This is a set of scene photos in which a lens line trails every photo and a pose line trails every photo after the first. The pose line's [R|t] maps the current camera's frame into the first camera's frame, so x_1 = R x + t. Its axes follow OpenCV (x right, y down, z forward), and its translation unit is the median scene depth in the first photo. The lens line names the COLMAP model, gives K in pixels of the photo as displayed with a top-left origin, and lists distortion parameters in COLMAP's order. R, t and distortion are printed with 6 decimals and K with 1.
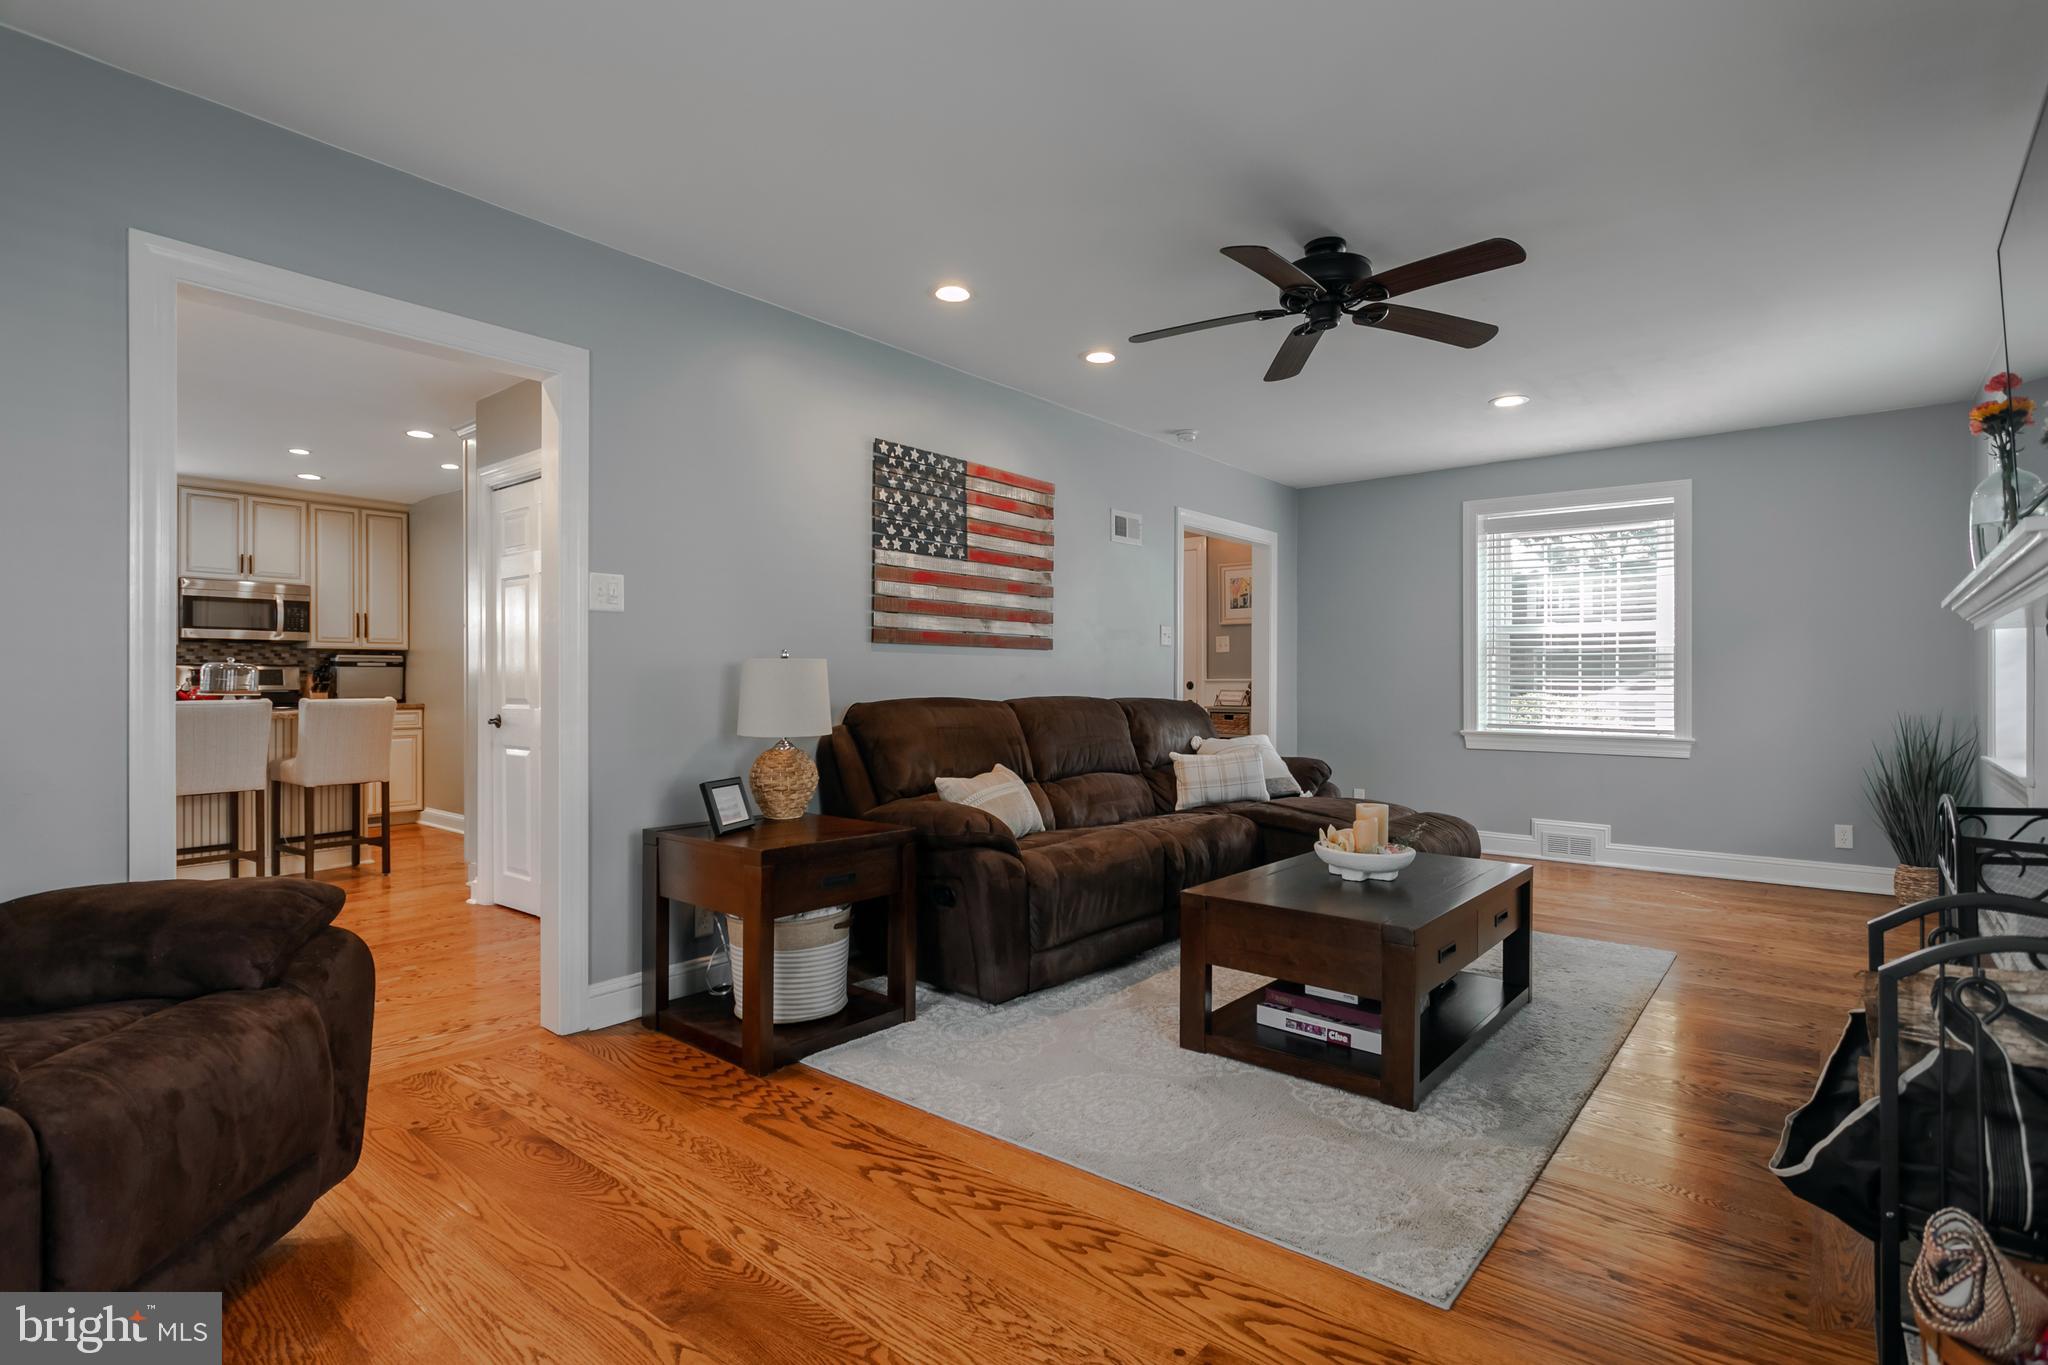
lens RADIAL K [[1001.5, 0, 1033.7], [0, 1001.5, 683.7], [0, 0, 1]] dist [0.000641, 0.003237]
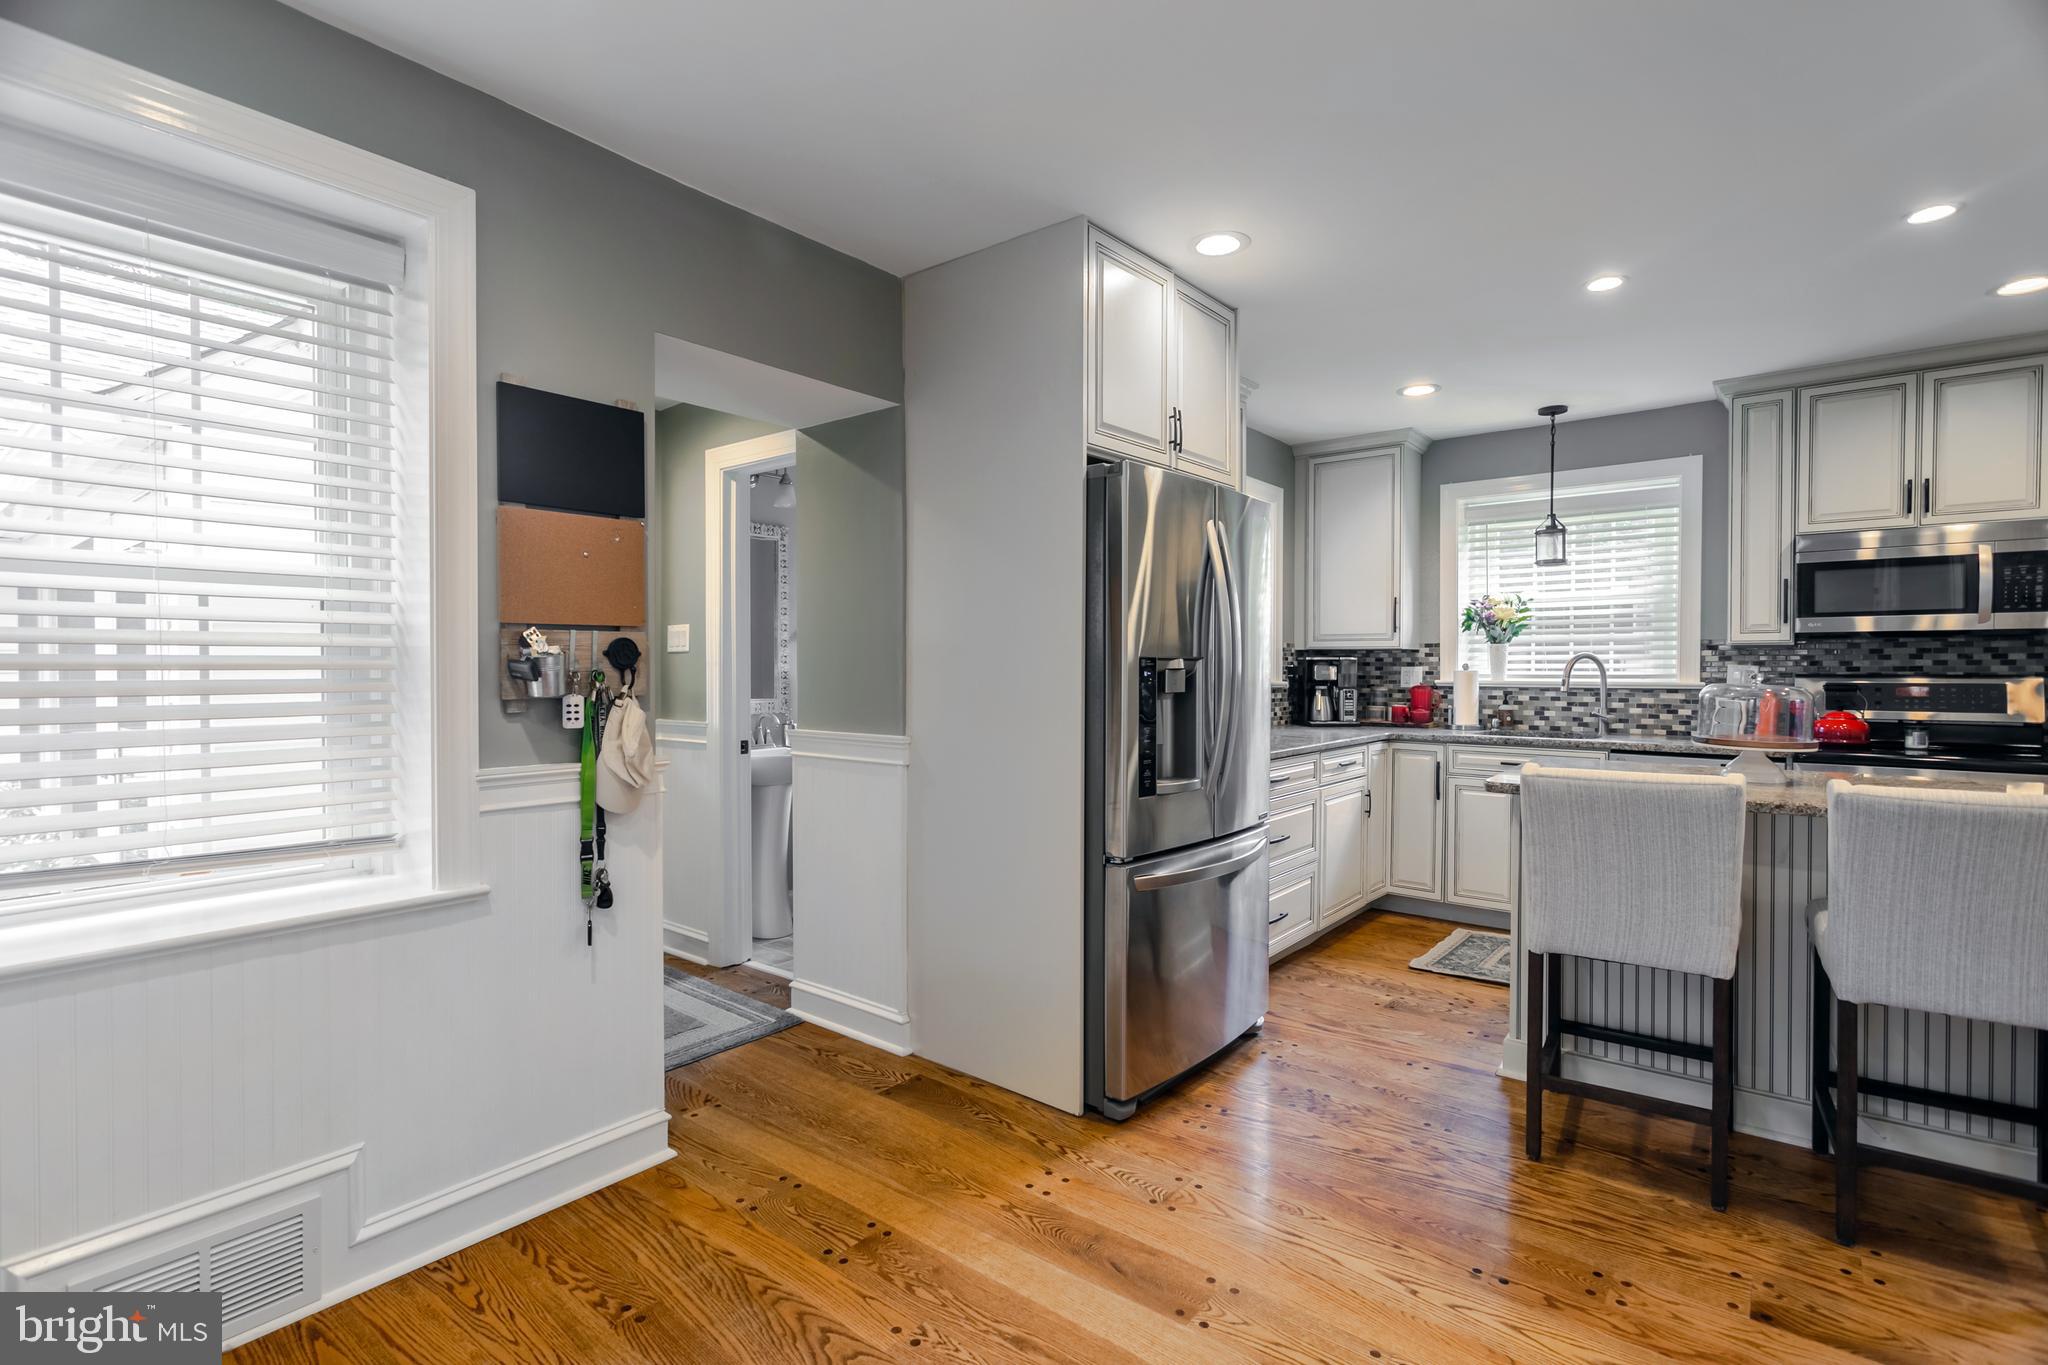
lens RADIAL K [[1001.5, 0, 929.7], [0, 1001.5, 672.8], [0, 0, 1]] dist [0.000641, 0.003237]
pose [[-0.029981, 0.006247, -0.999531, -0.197982], [-0.006673, 0.999957, 0.006450, -0.019778], [0.999528, 0.006864, -0.029938, 0.446455]]
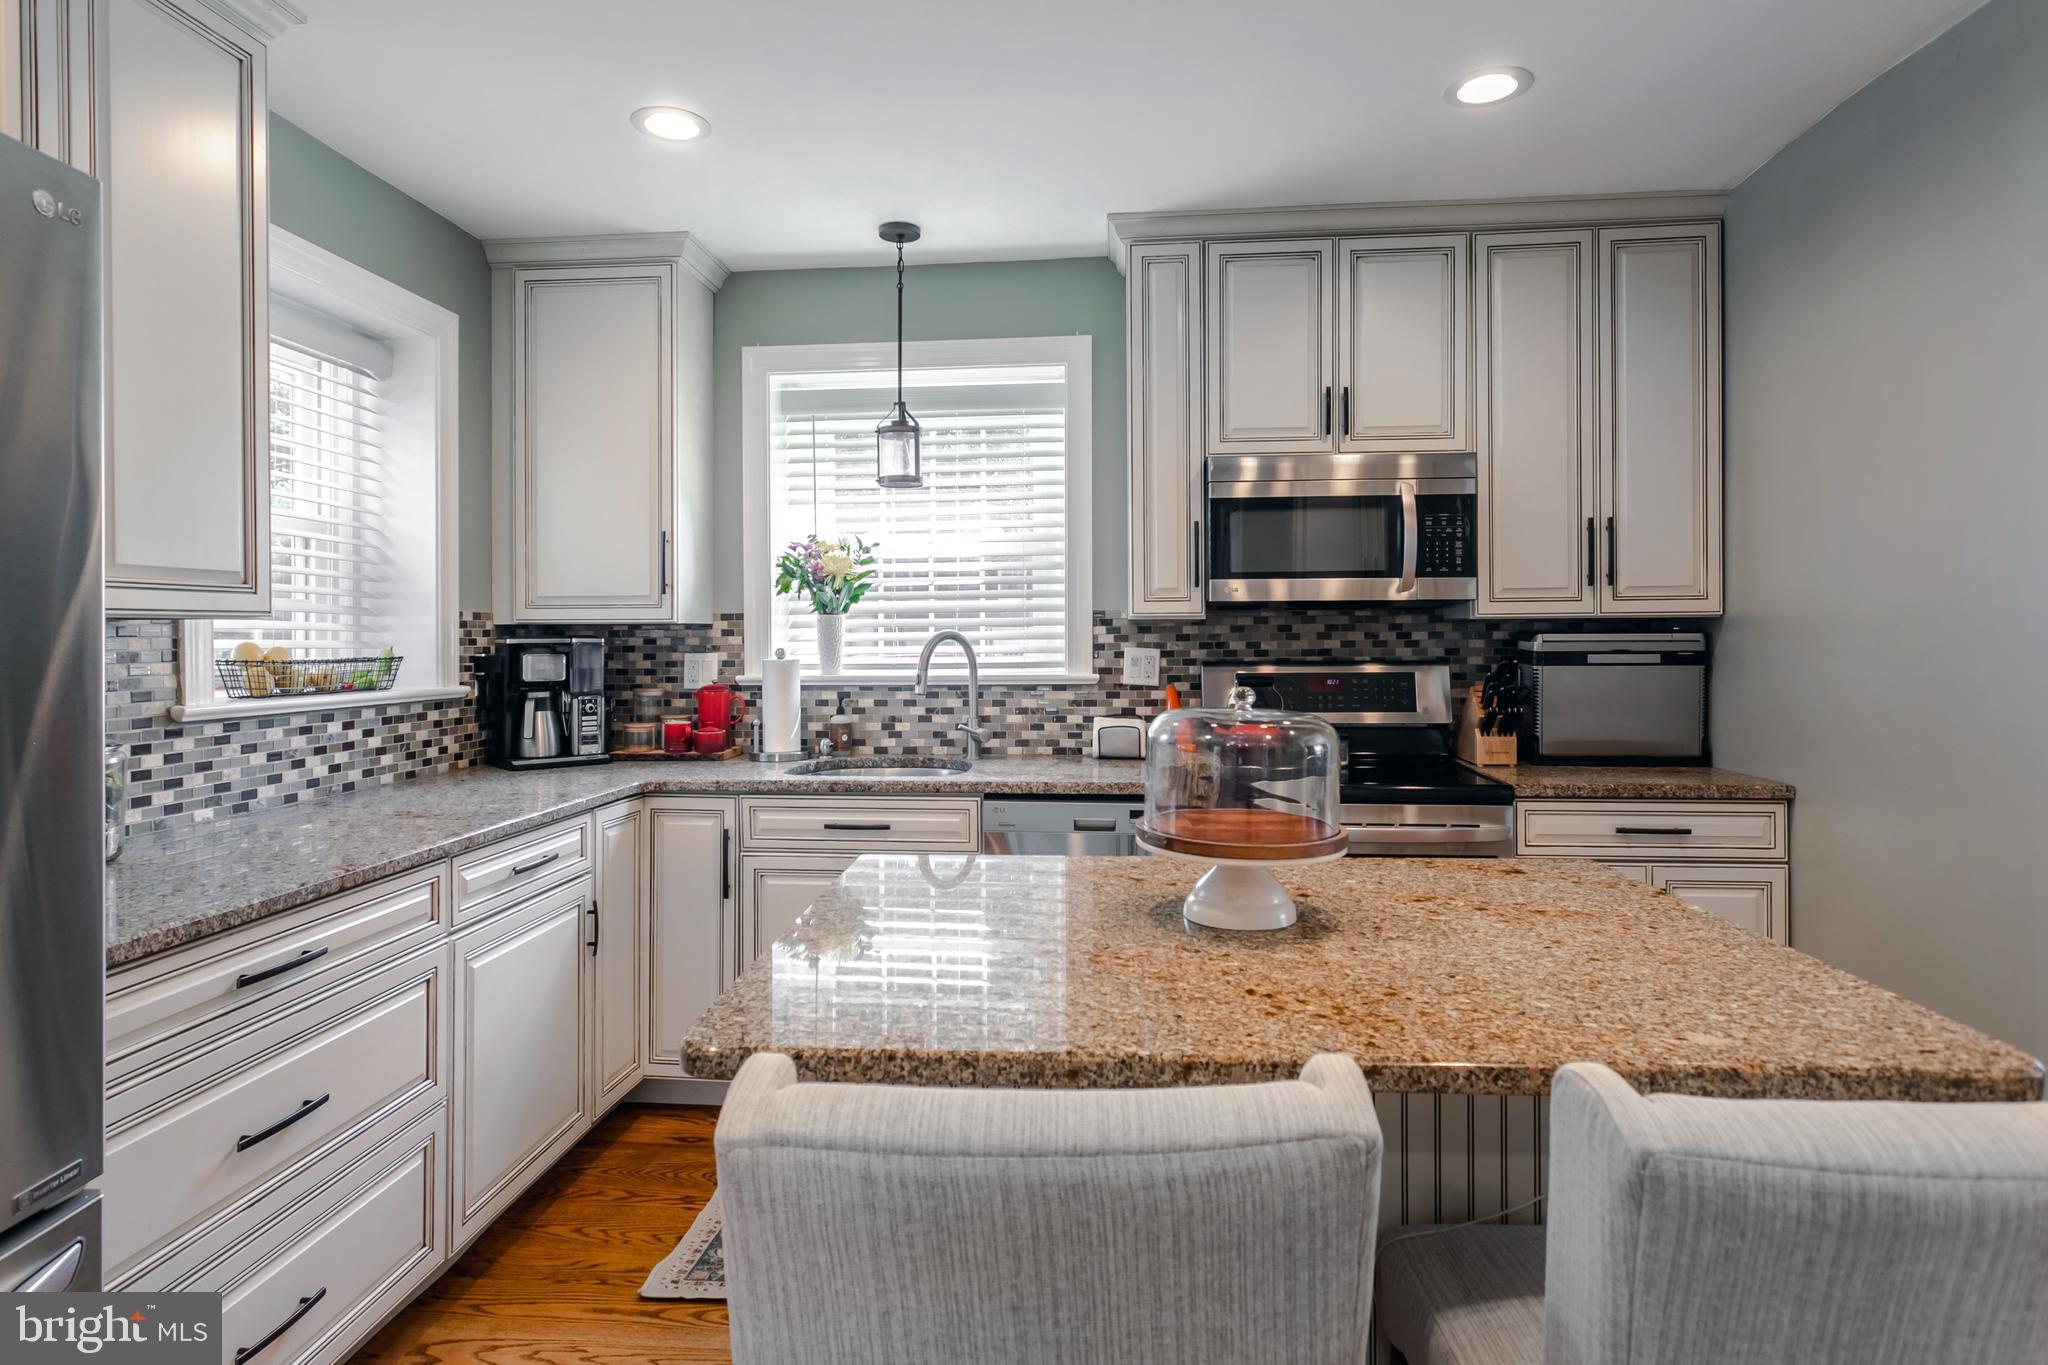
lens RADIAL K [[1131.8, 0, 1004.9], [0, 1131.8, 623.1], [0, 0, 1]] dist [0.001696, 0.002602]
pose [[0.556695, -0.010094, -0.830655, -0.466573], [0.000724, 0.999932, -0.011665, -0.028912], [0.830716, 0.005892, 0.556665, 0.615343]]
